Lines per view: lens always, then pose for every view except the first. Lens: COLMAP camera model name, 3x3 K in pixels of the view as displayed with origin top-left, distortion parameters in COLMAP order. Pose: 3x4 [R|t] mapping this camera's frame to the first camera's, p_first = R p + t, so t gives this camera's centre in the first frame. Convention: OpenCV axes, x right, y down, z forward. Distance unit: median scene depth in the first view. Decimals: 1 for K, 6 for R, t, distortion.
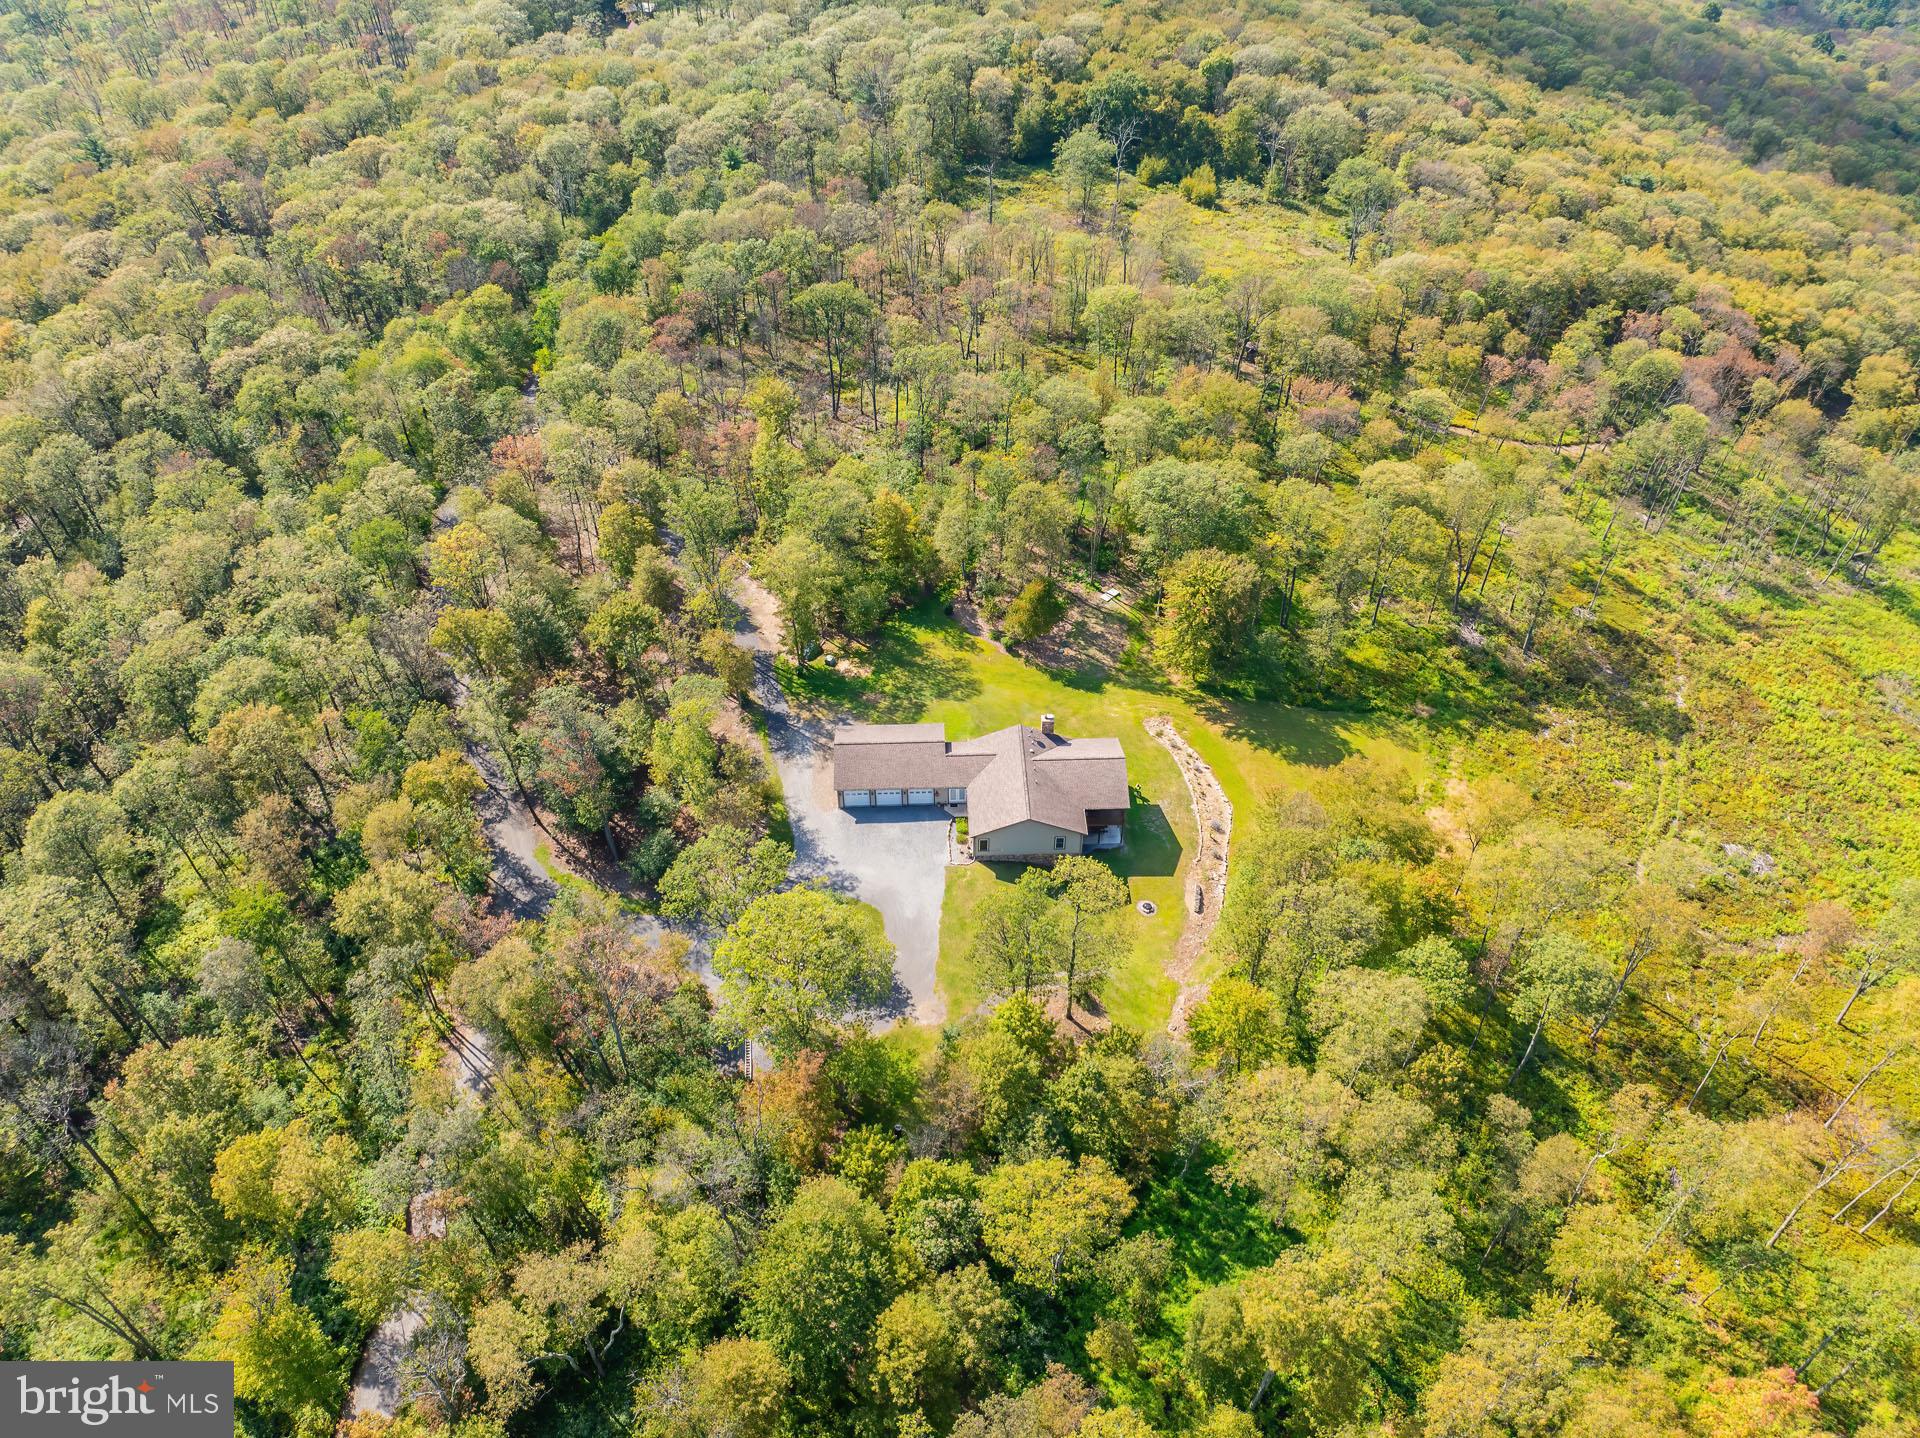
lens RADIAL K [[1341.5, 0, 962.1], [0, 1341.5, 715.5], [0, 0, 1]] dist [-0.026384, -0.002725]
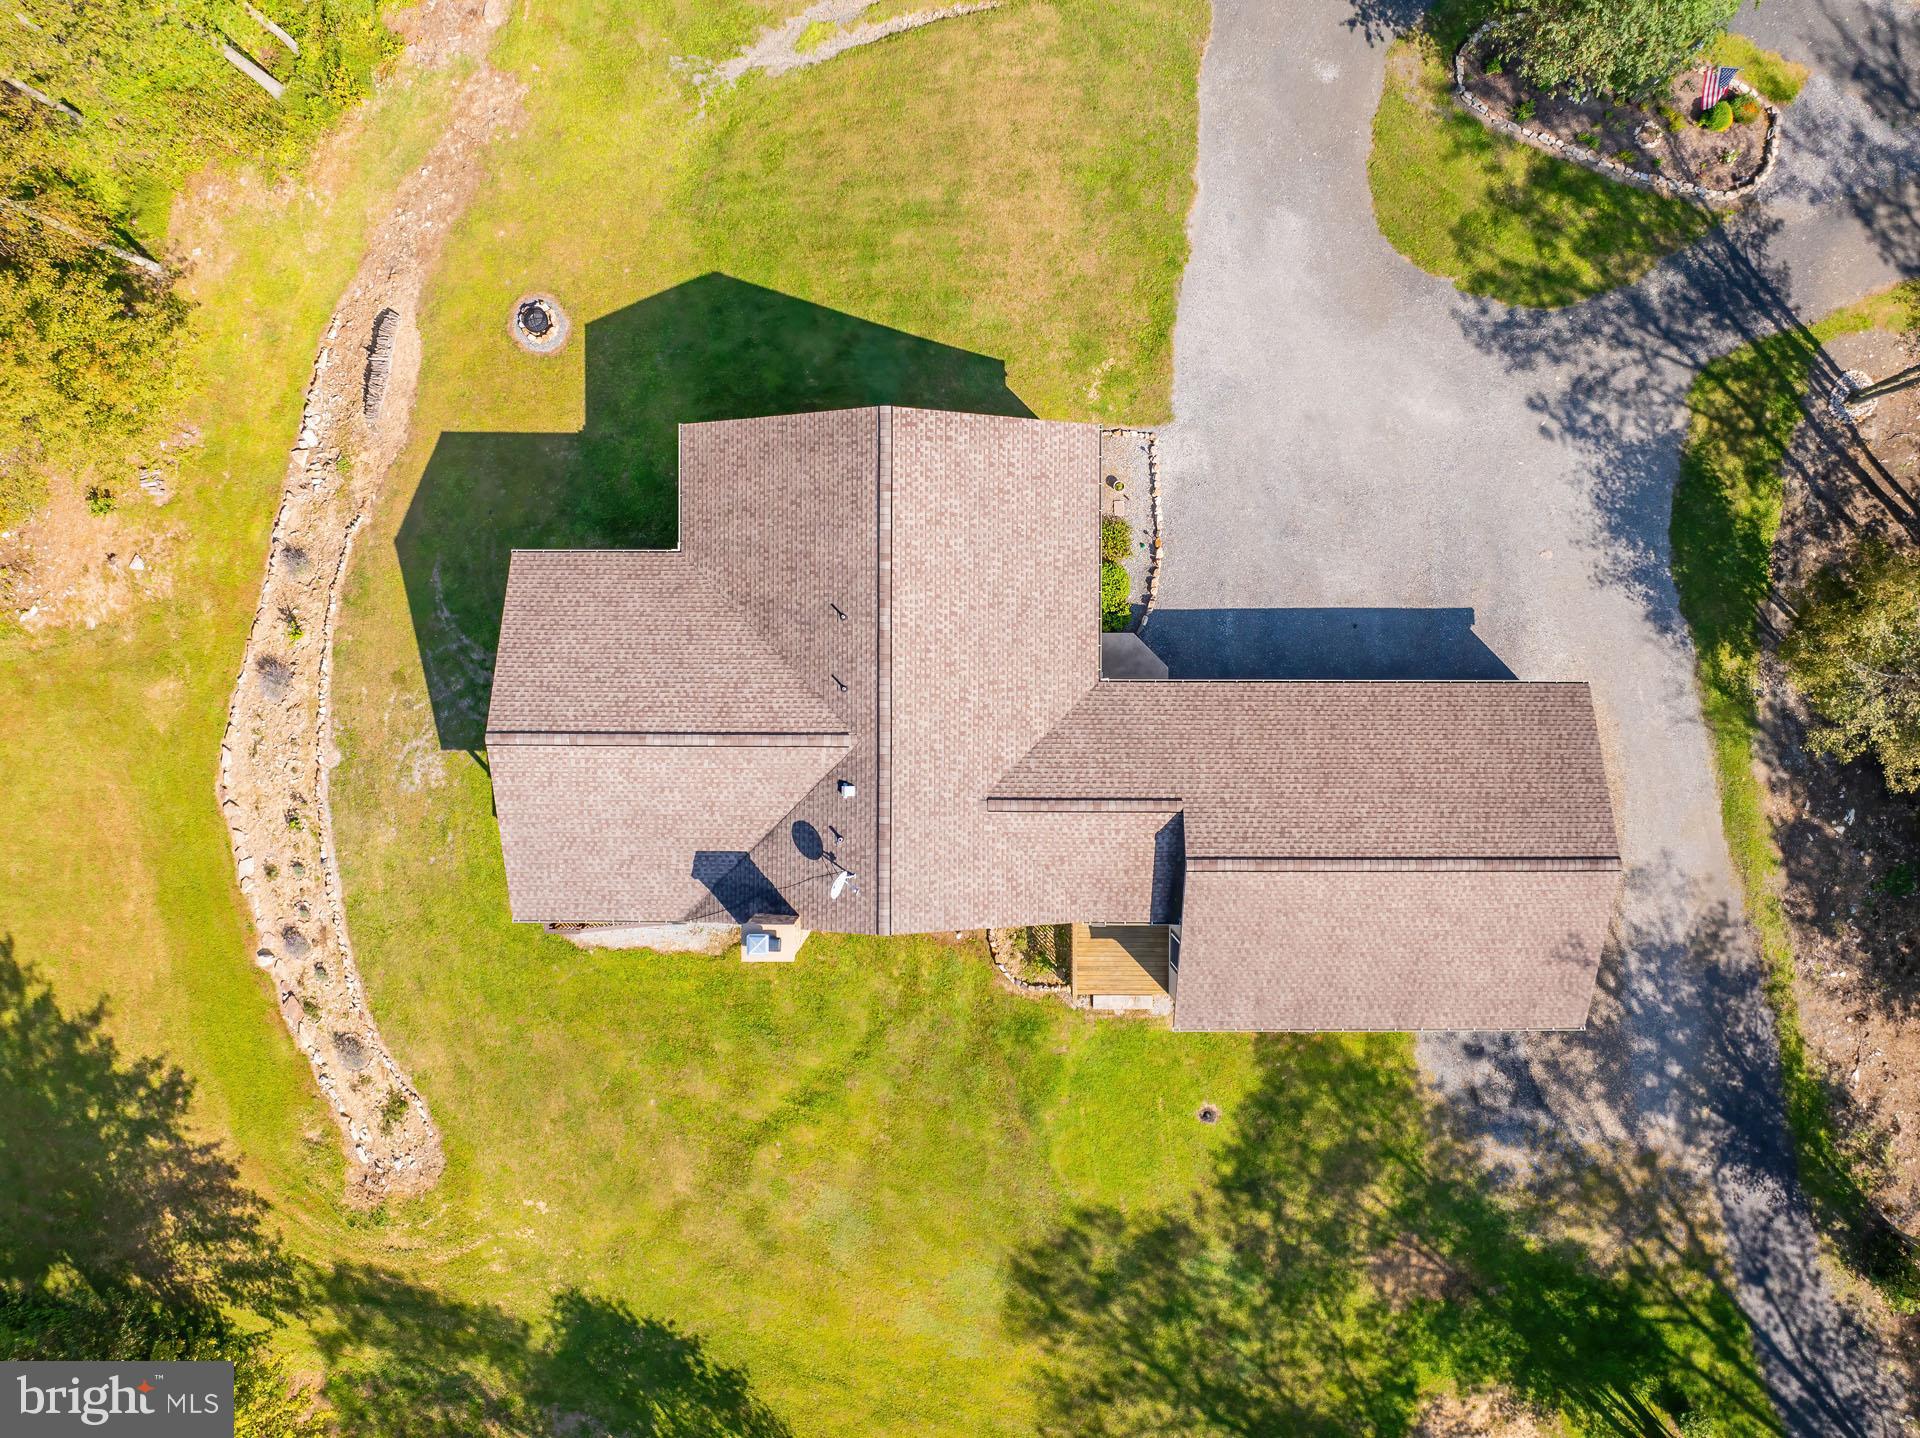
lens RADIAL K [[1341.5, 0, 961.5], [0, 1341.5, 737.2], [0, 0, 1]] dist [-0.026384, -0.002725]
pose [[-0.999318, -0.036900, -0.001456, 0.028374], [0.024437, -0.690335, 0.723077, -0.139162], [-0.027686, 0.722548, 0.690766, 0.745786]]
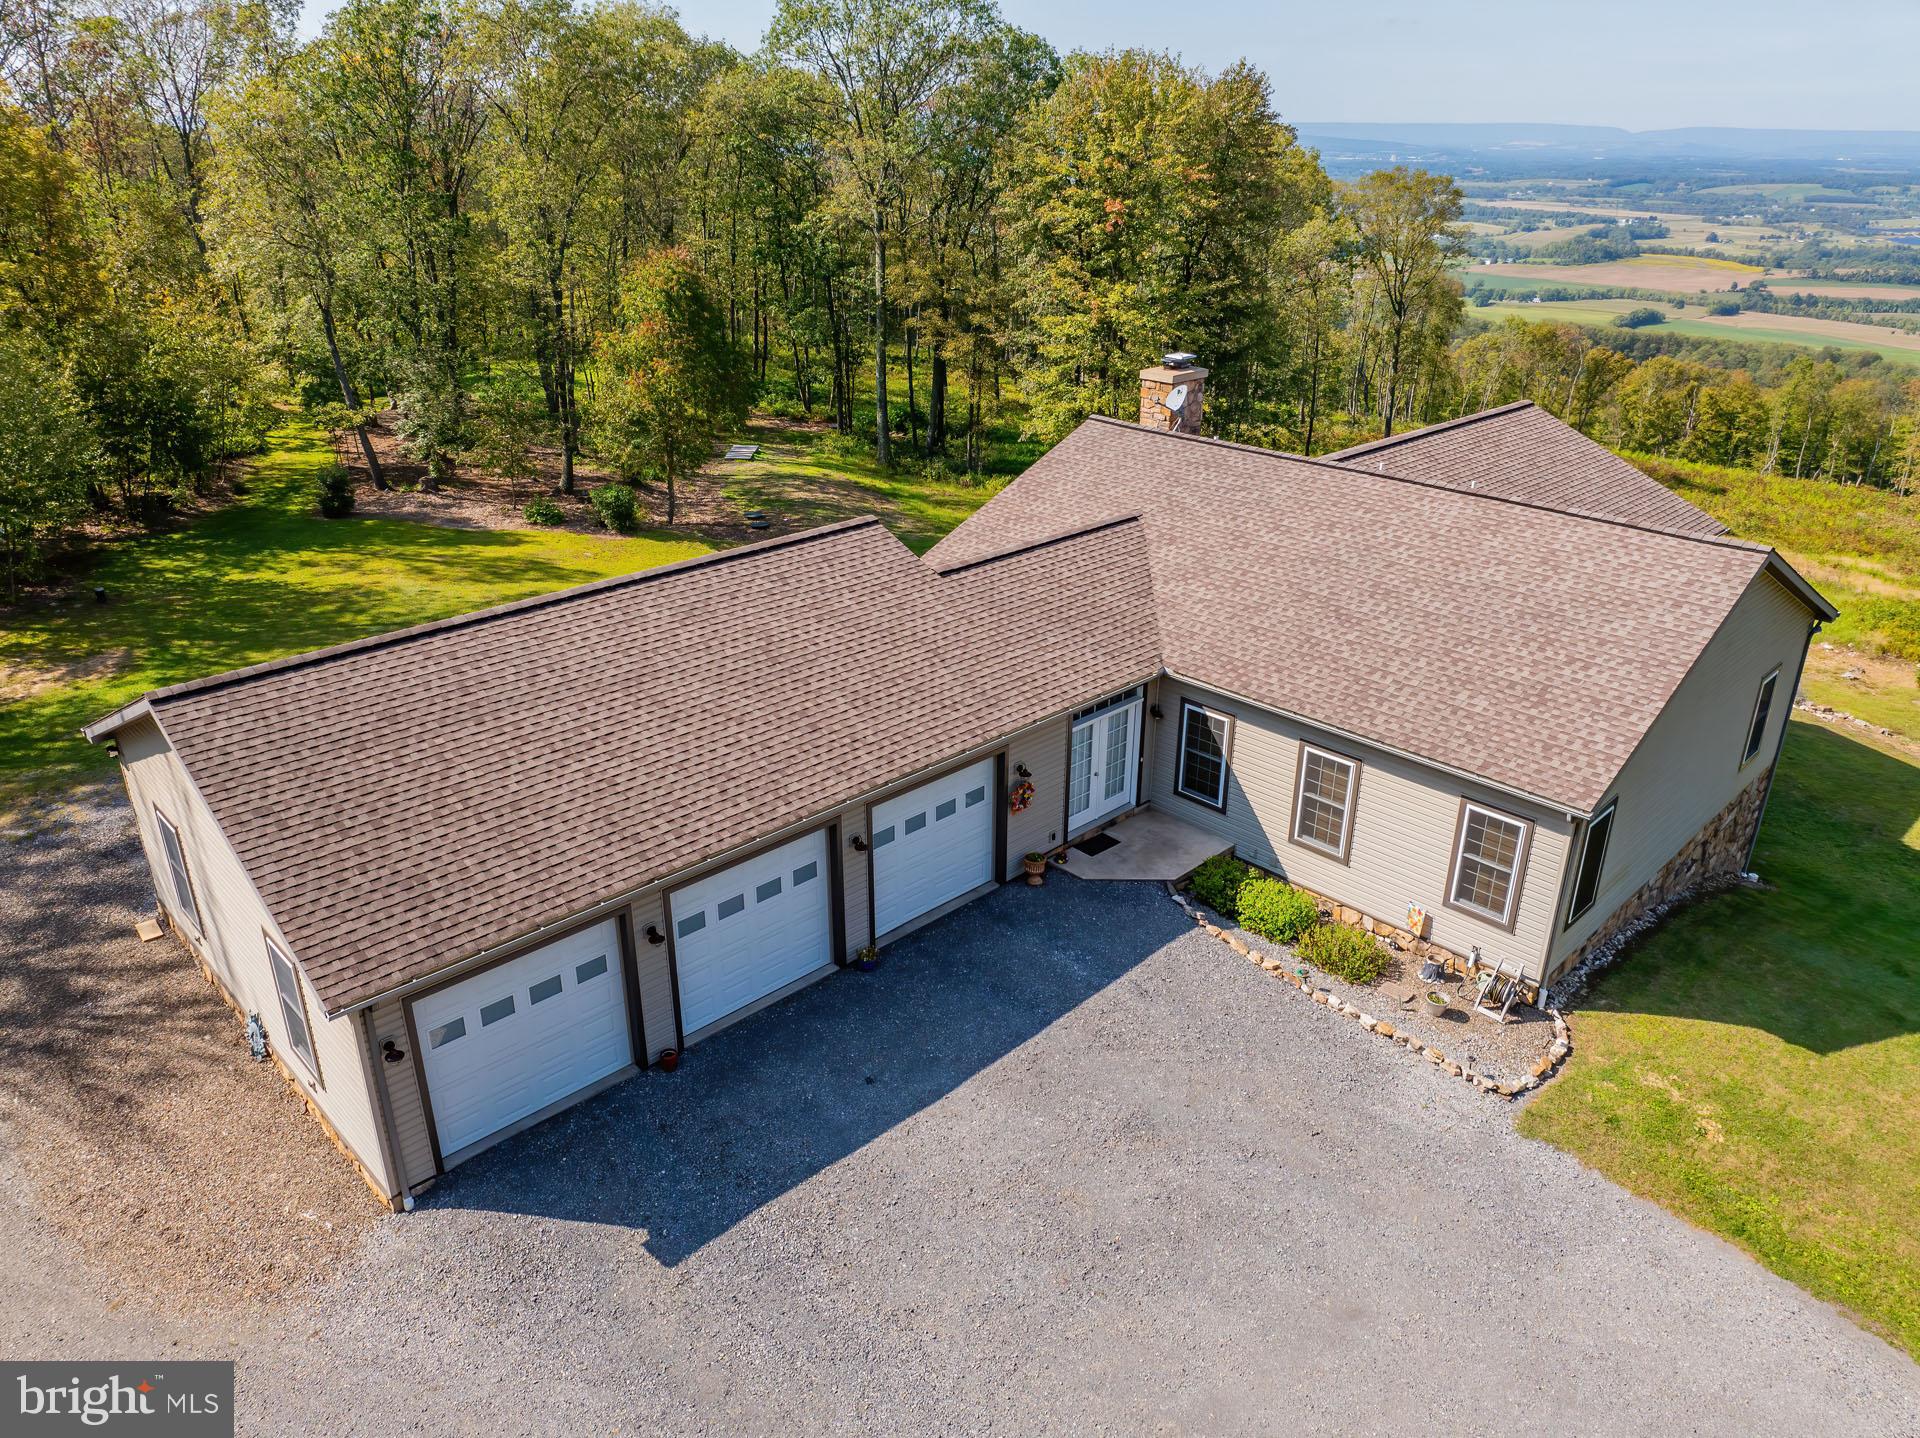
lens RADIAL K [[1341.5, 0, 969.1], [0, 1341.5, 727.0], [0, 0, 1]] dist [-0.026384, -0.002725]
pose [[0.732938, -0.261721, 0.627936, -0.106913], [0.441768, 0.885044, -0.146757, 0.066007], [-0.517342, 0.384966, 0.764302, 0.809791]]
